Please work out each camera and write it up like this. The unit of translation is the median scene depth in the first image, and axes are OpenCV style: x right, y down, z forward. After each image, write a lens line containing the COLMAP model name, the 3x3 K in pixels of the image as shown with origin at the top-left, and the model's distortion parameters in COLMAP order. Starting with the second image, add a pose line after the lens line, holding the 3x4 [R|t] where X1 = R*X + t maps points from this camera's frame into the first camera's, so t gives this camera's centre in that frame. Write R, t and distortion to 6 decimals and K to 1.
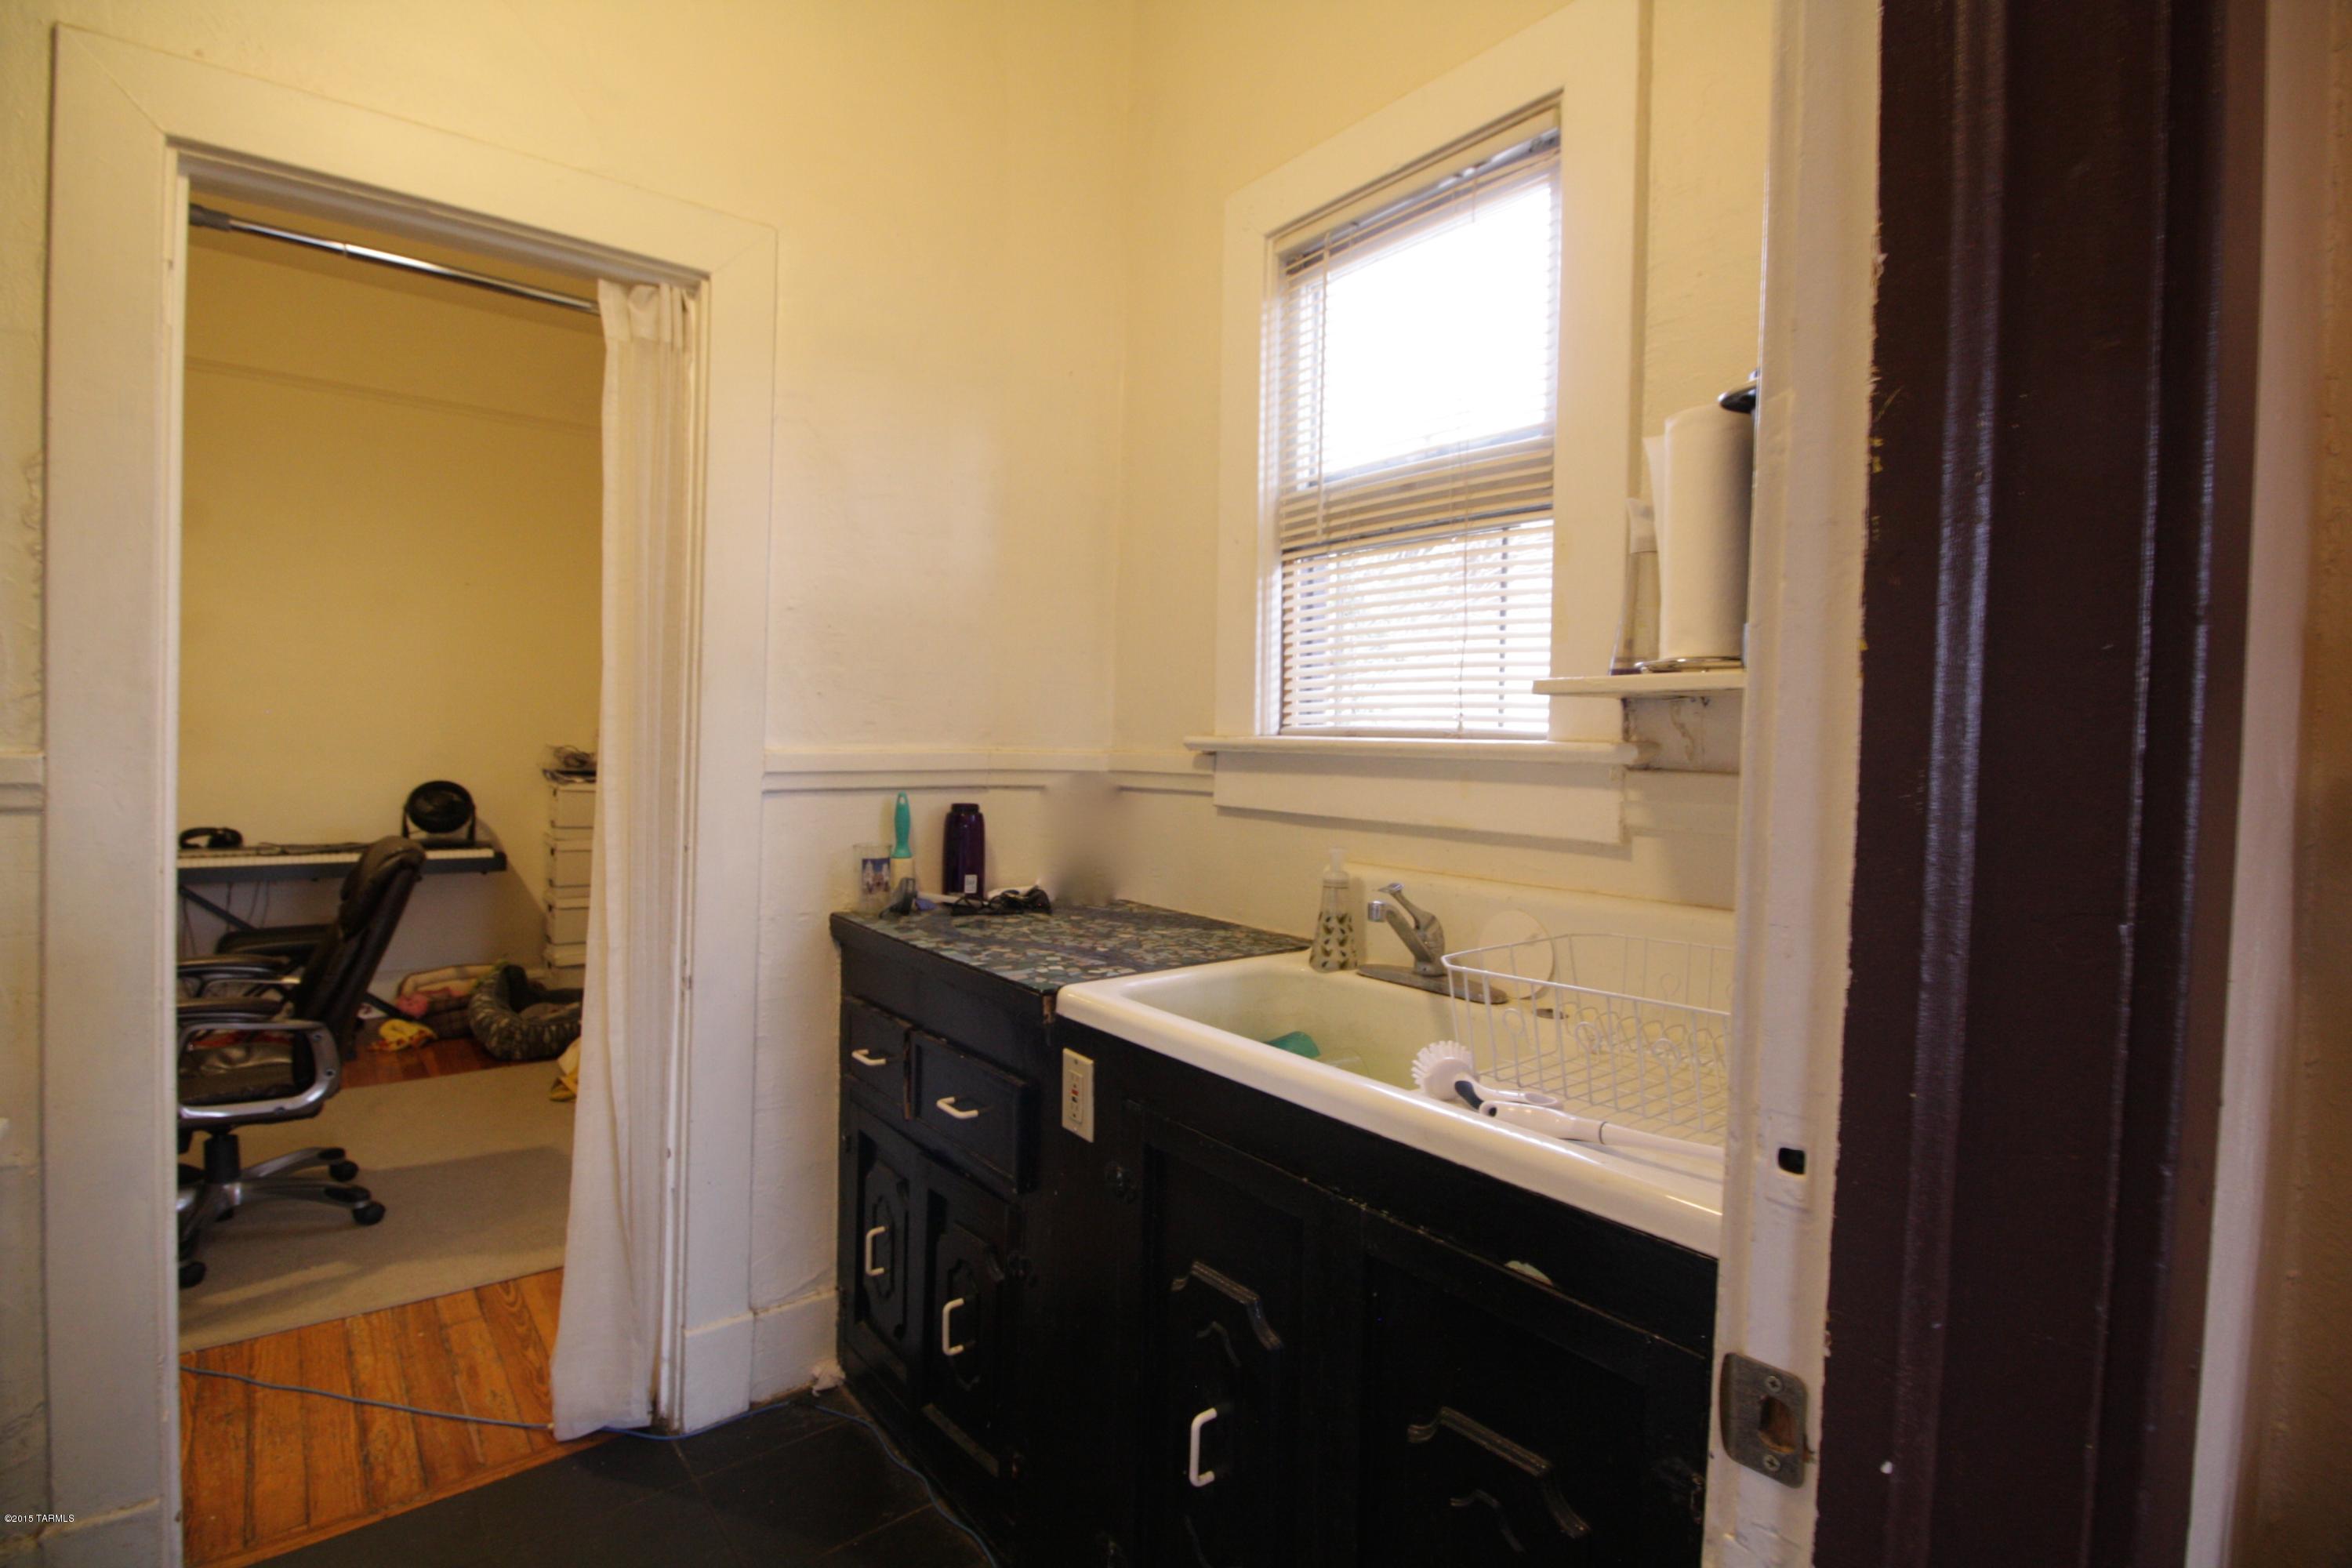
lens RADIAL K [[1104.0, 0, 1175.5], [0, 1104.0, 778.6], [0, 0, 1]] dist [-0.014214, -0.000053]
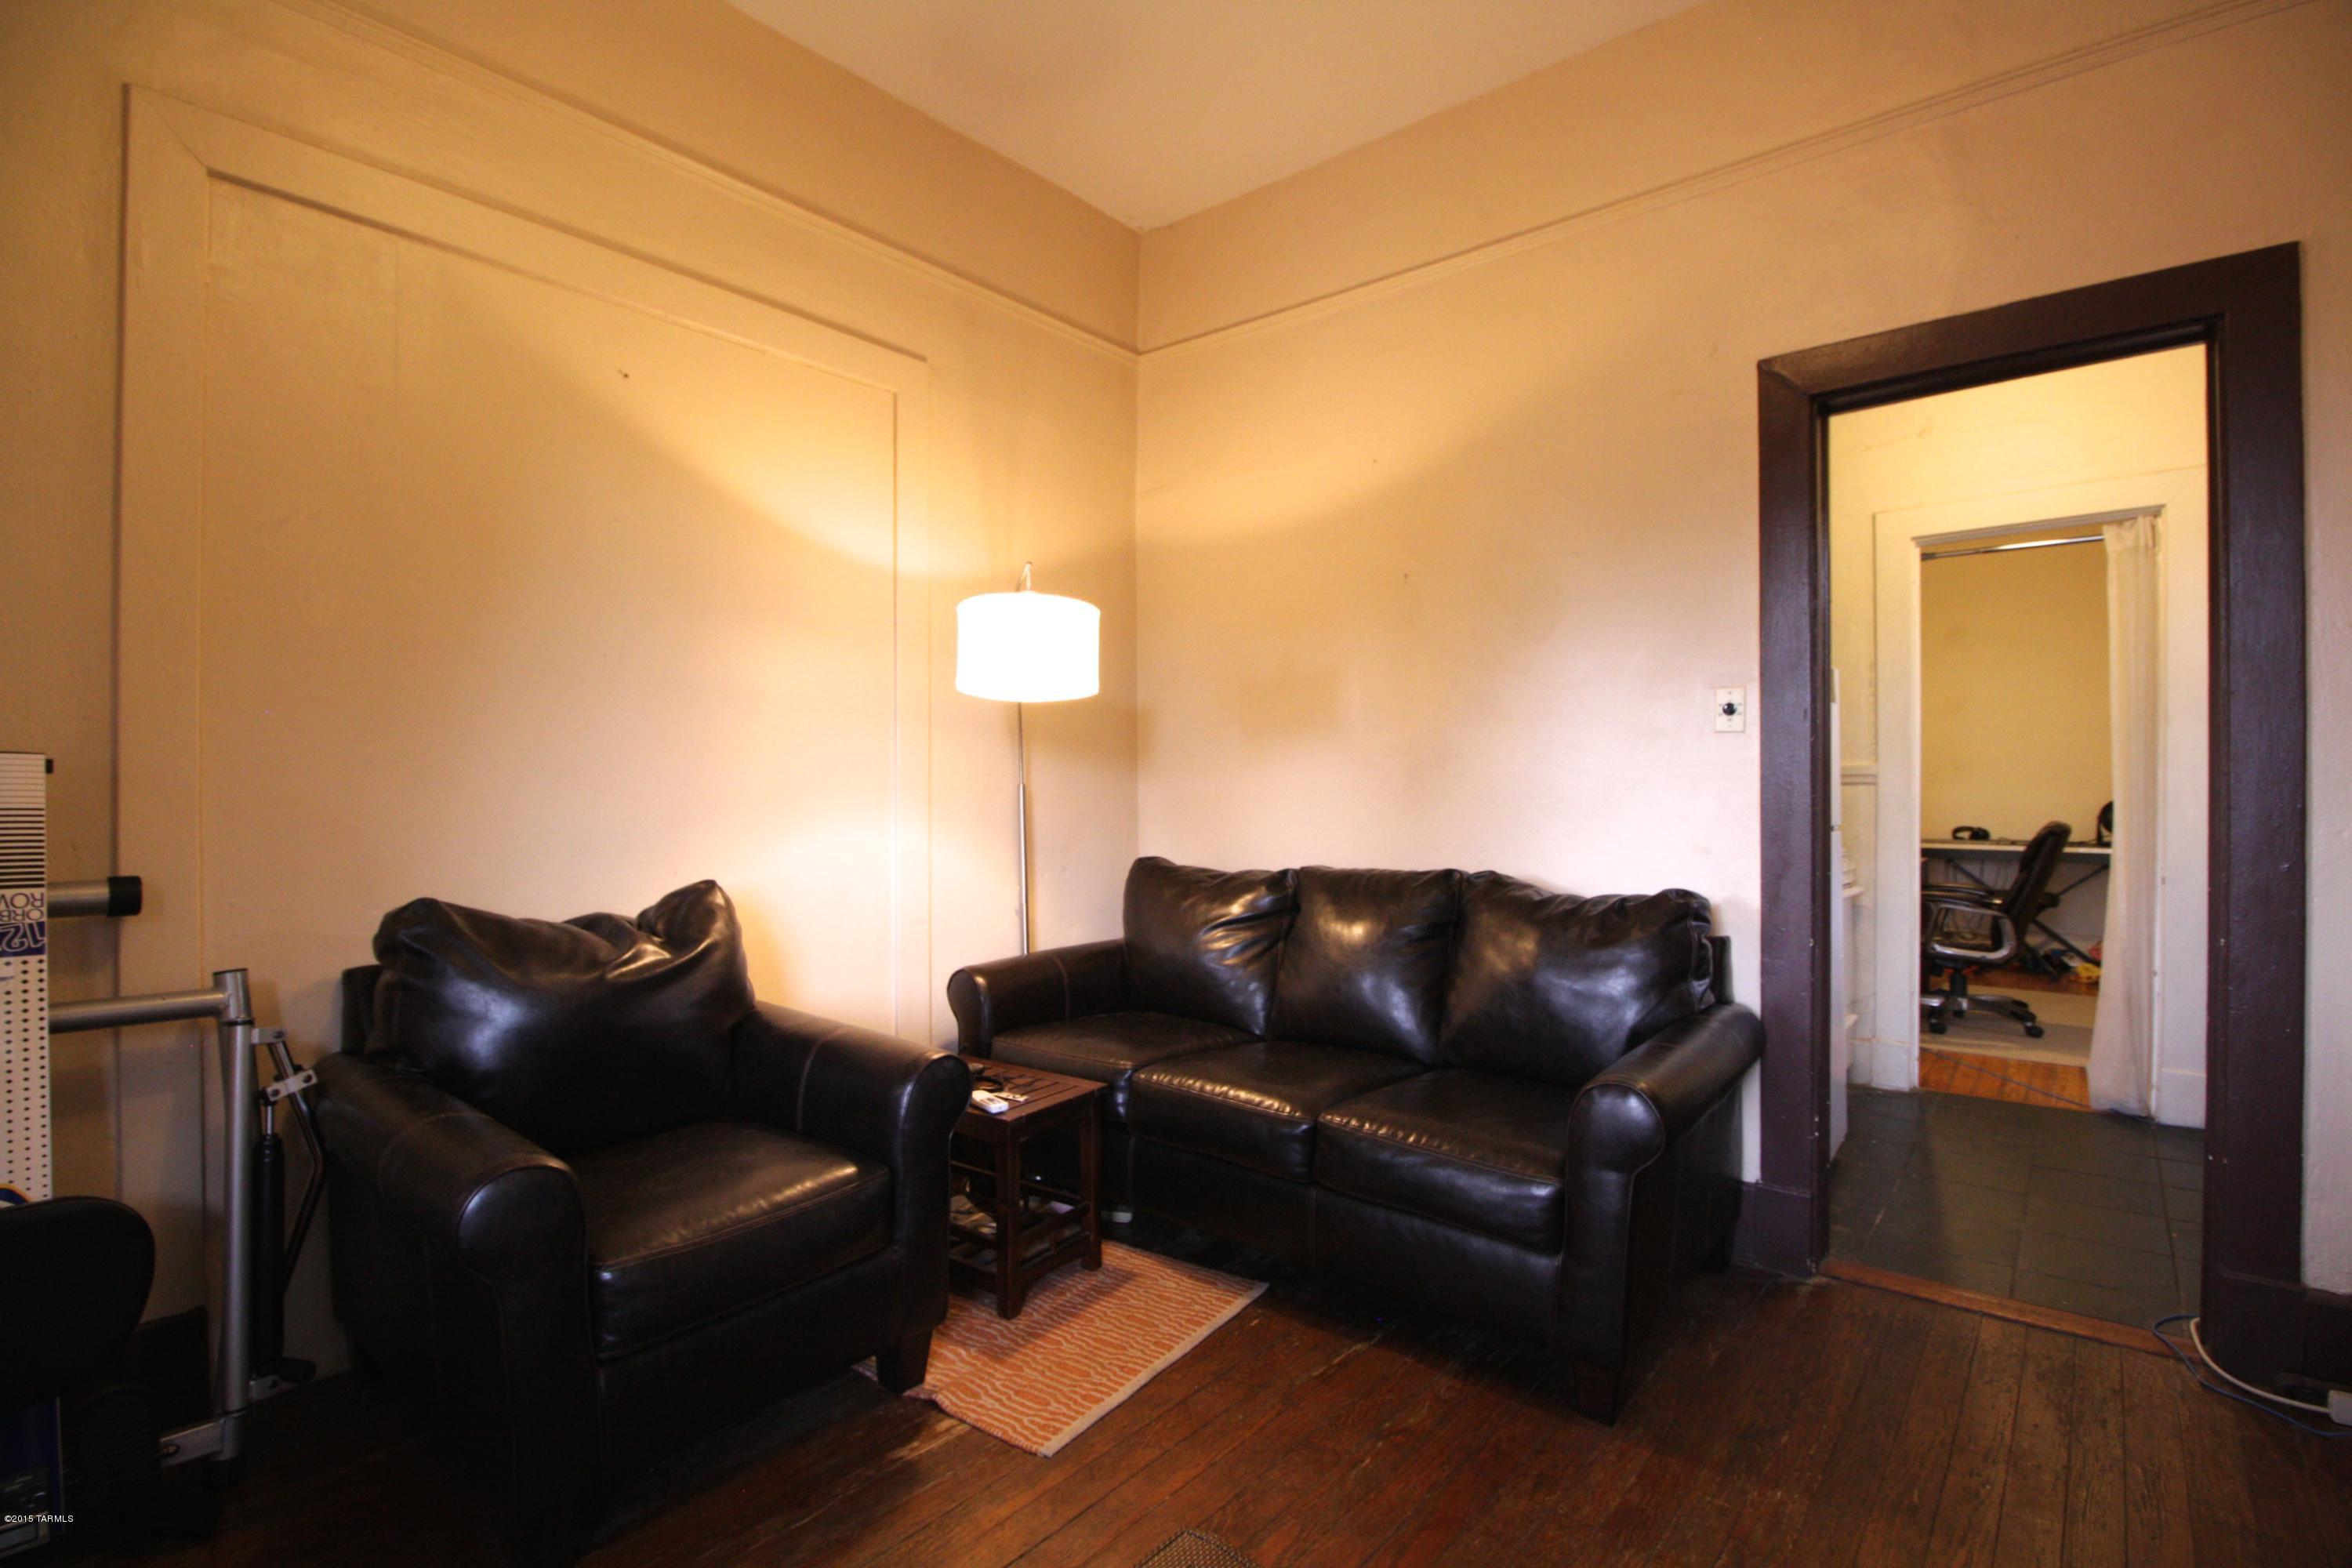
lens RADIAL K [[1102.5, 0, 1177.9], [0, 1102.5, 772.6], [0, 0, 1]] dist [-0.005018, 0.000098]
pose [[0.188119, -0.030355, -0.981677, 1.016915], [-0.021769, 0.999148, -0.035067, 0.098964], [0.981905, 0.027967, 0.187298, -0.940747]]
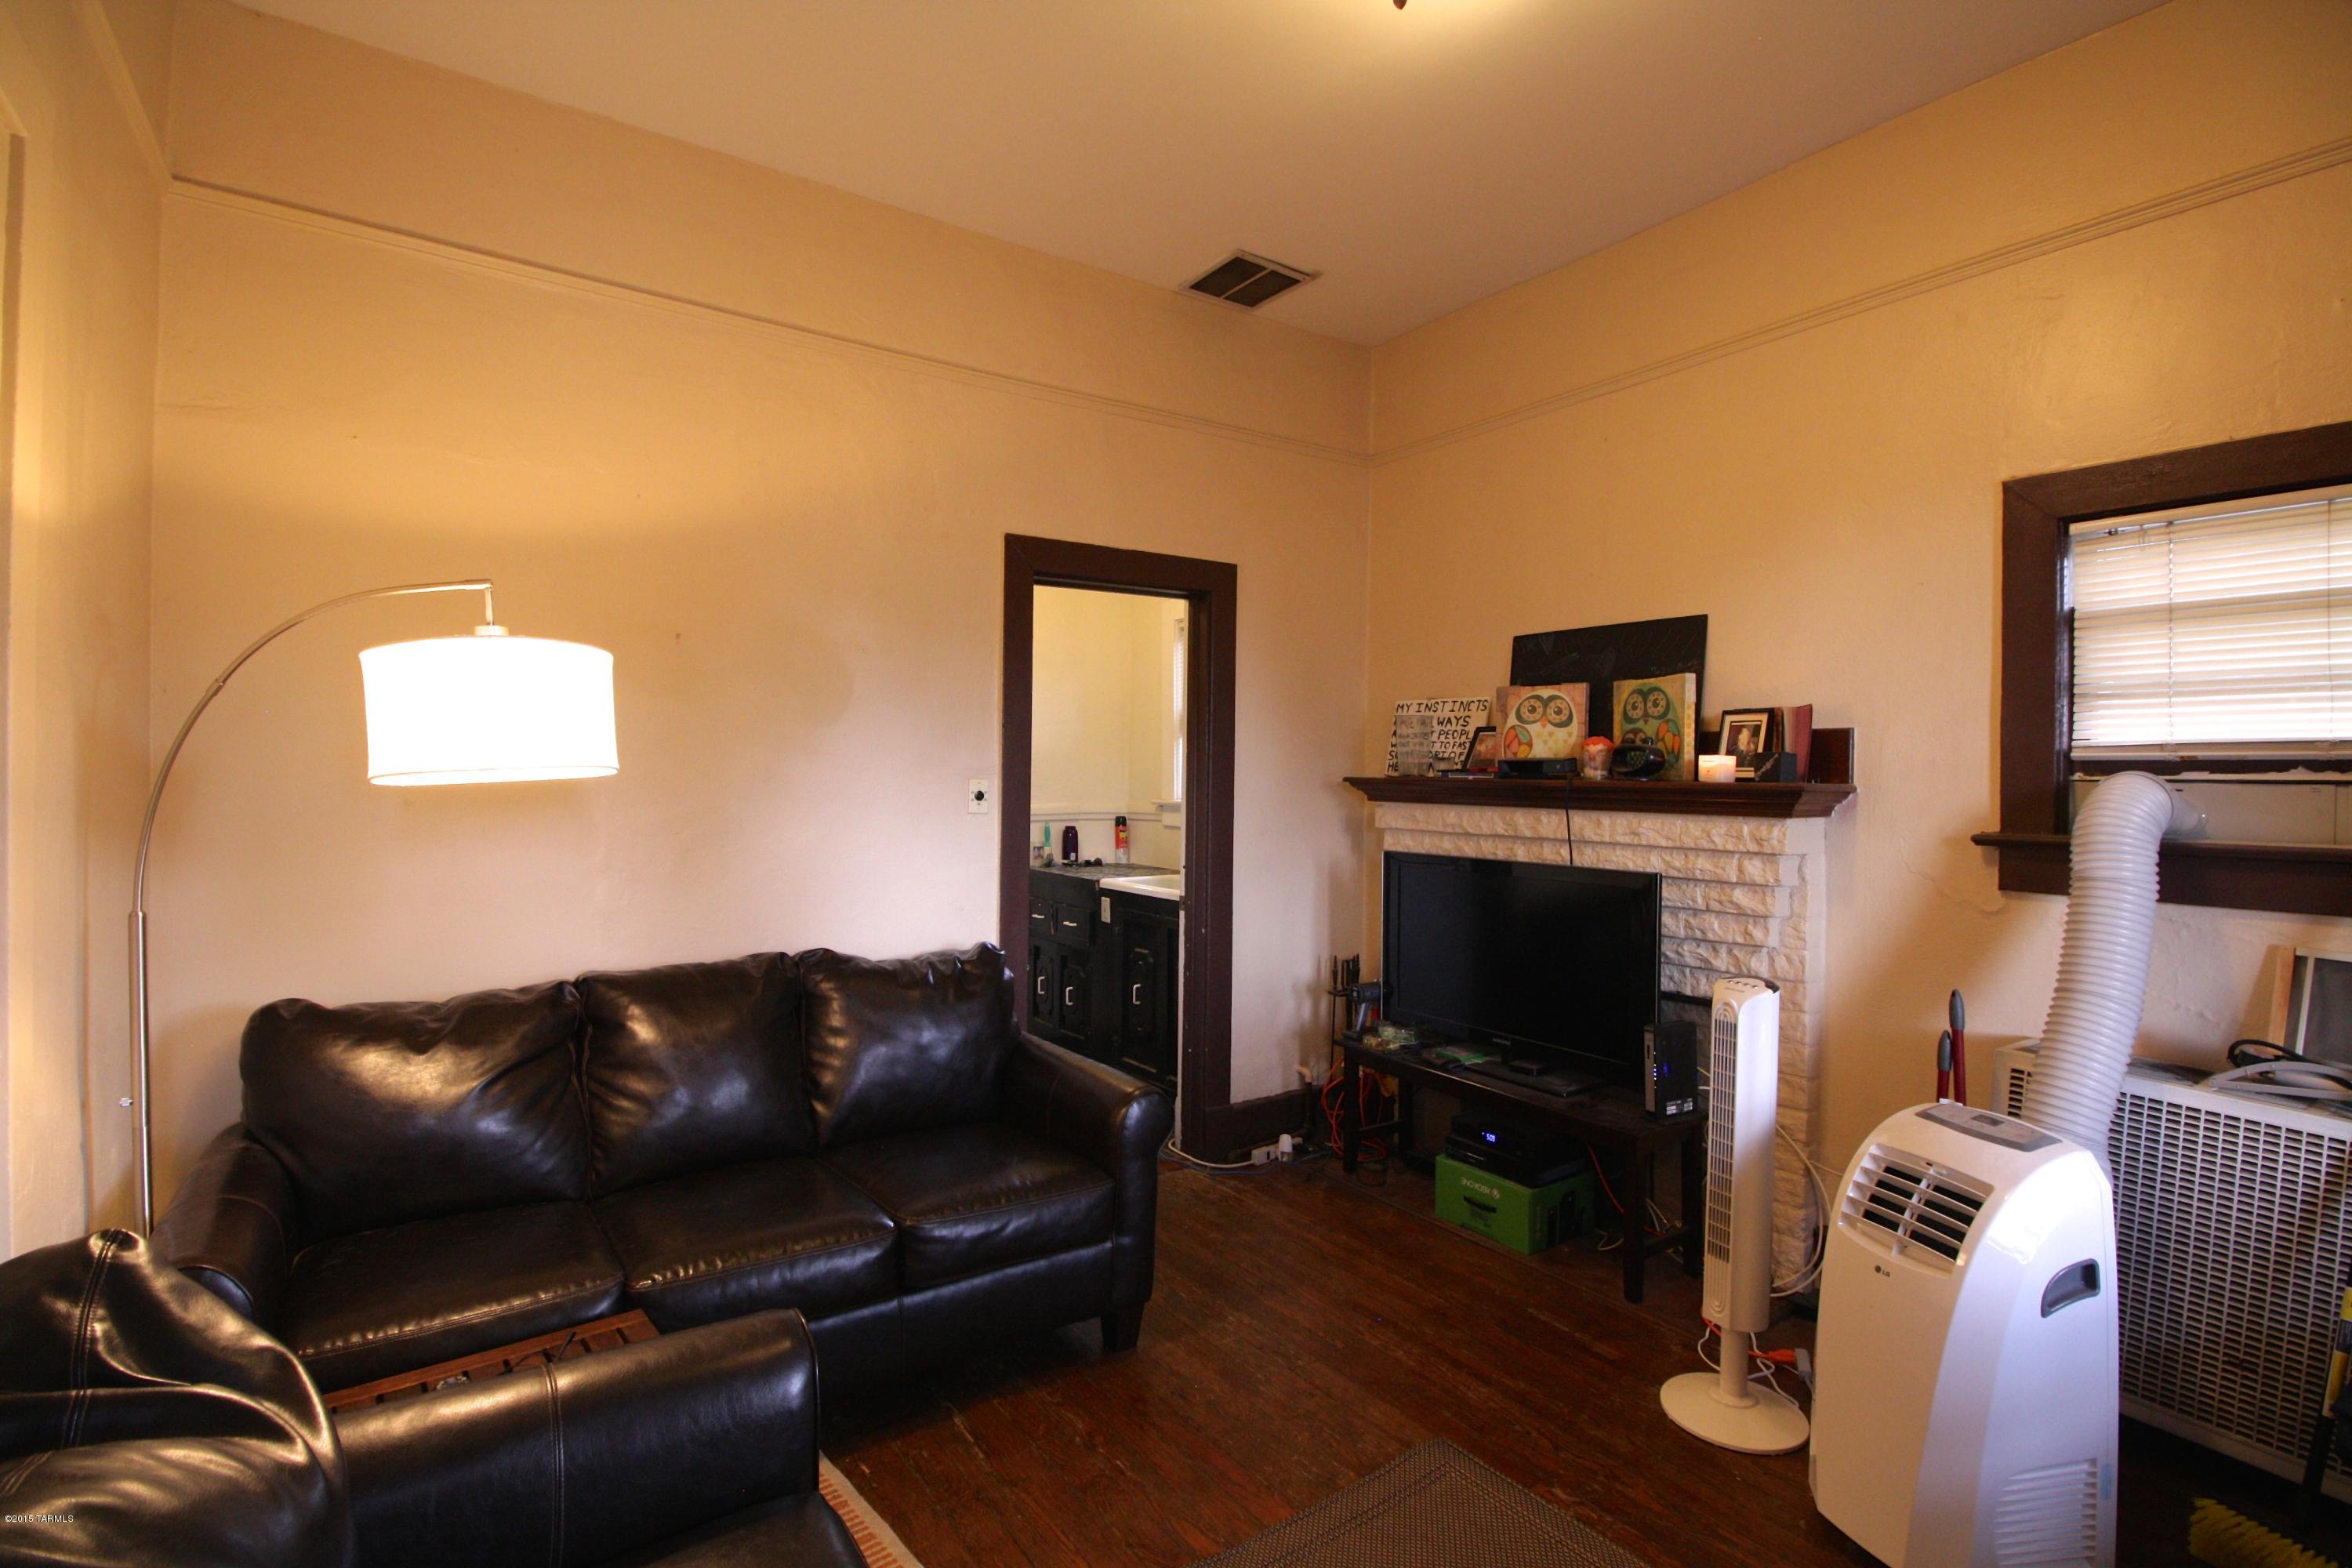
lens RADIAL K [[1104.0, 0, 1175.5], [0, 1104.0, 778.6], [0, 0, 1]] dist [-0.014214, -0.000053]
pose [[0.996342, -0.017497, -0.083647, 0.296565], [0.014978, 0.999418, -0.030640, -0.006454], [0.084134, 0.029275, 0.996024, -1.690445]]
